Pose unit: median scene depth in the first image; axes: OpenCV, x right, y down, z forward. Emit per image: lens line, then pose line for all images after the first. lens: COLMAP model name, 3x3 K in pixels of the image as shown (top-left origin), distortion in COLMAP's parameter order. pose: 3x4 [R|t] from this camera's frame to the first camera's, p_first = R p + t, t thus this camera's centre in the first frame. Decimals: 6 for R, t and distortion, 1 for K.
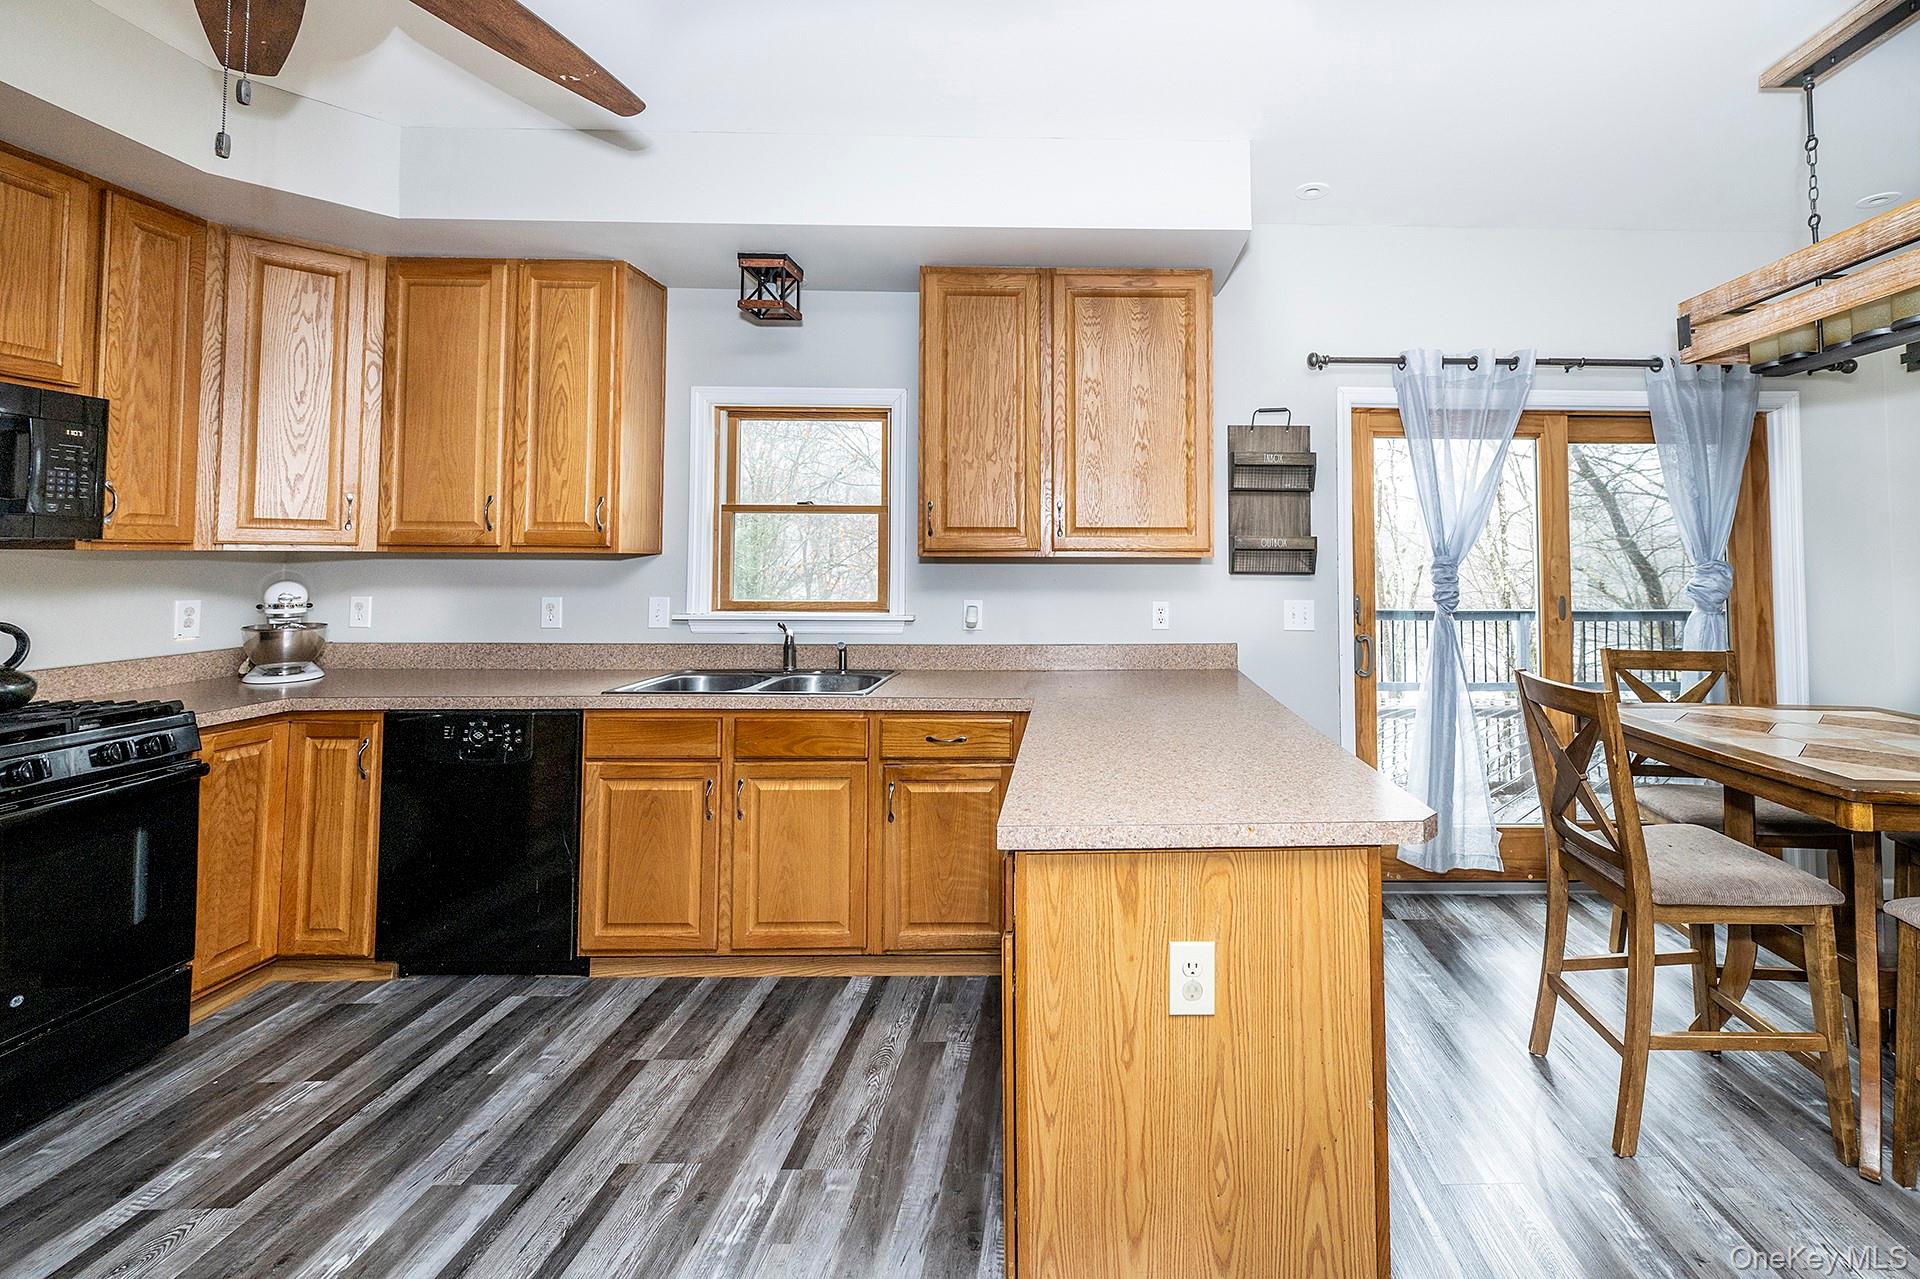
lens RADIAL K [[778.8, 0, 963.5], [0, 778.8, 531.7], [0, 0, 1]] dist [0.001612, 0.000017]
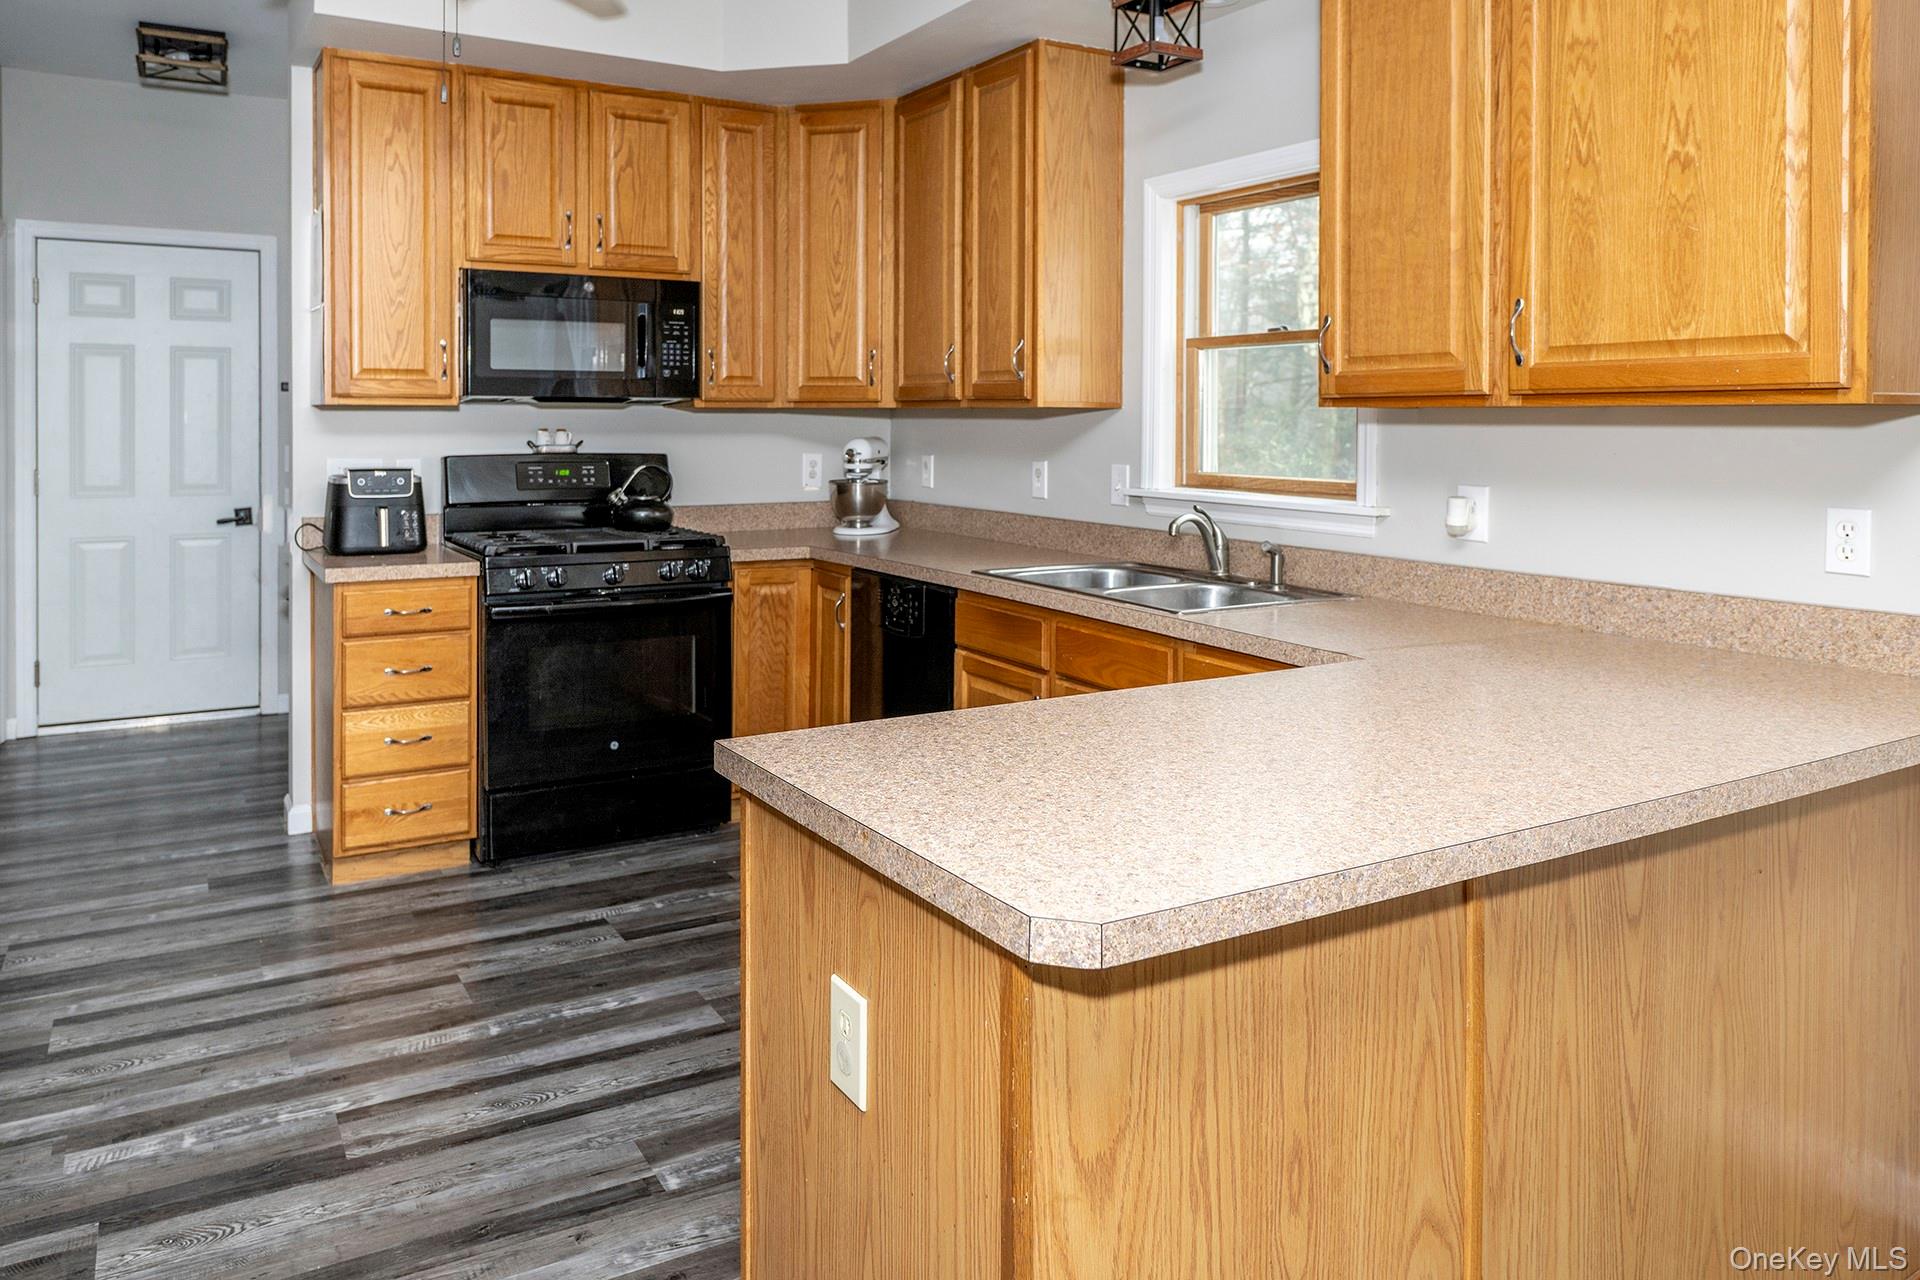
lens RADIAL K [[1172.5, 0, 960.9], [0, 1172.5, 433.6], [0, 0, 1]] dist [-0.002105, -0.000219]
pose [[0.576857, 0.009542, -0.816789, 0.571439], [0.025828, 0.999219, 0.029914, 0.019334], [0.816437, -0.038352, 0.576160, 0.266198]]
